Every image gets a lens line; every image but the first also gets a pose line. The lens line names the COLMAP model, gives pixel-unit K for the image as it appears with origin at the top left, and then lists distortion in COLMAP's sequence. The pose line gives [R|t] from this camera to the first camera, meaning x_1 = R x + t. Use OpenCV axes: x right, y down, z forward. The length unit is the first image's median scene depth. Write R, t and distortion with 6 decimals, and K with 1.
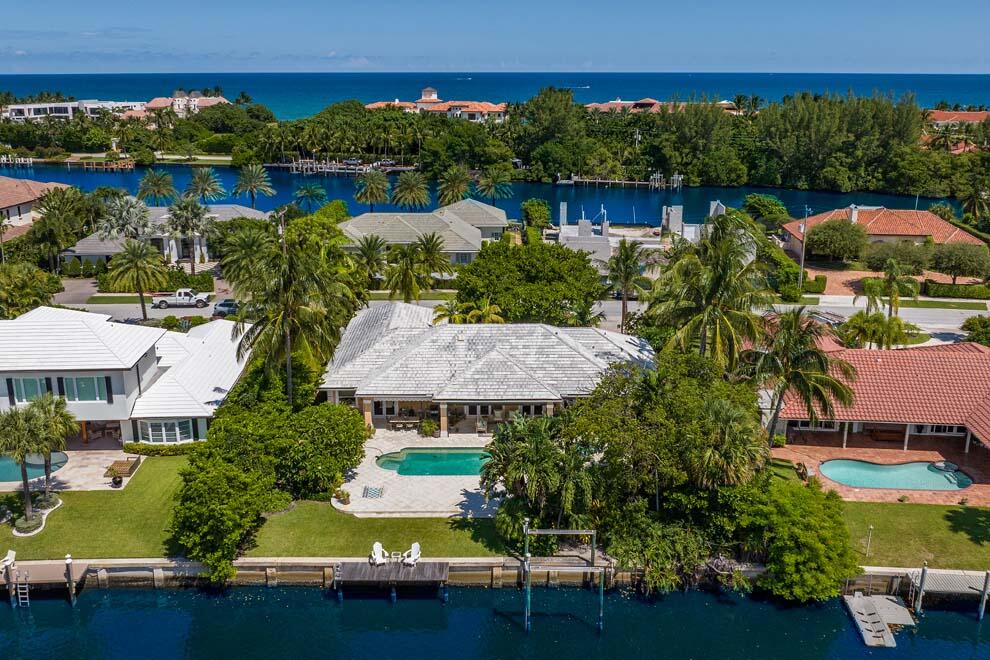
lens RADIAL K [[882.3, 0, 473.5], [0, 882.3, 320.4], [0, 0, 1]] dist [-0.019228, -0.010770]
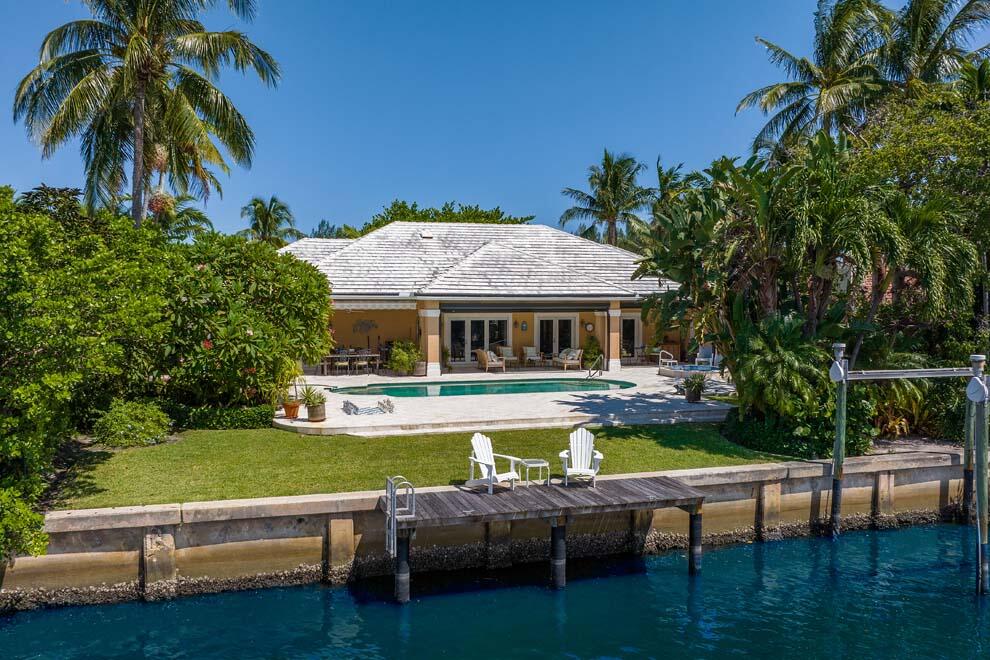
lens RADIAL K [[882.3, 0, 492.0], [0, 882.3, 328.7], [0, 0, 1]] dist [-0.019228, -0.010770]
pose [[0.952734, -0.012785, 0.303535, -0.210146], [0.076881, 0.976740, -0.200172, 0.280033], [-0.293916, 0.214047, 0.931557, 0.652455]]
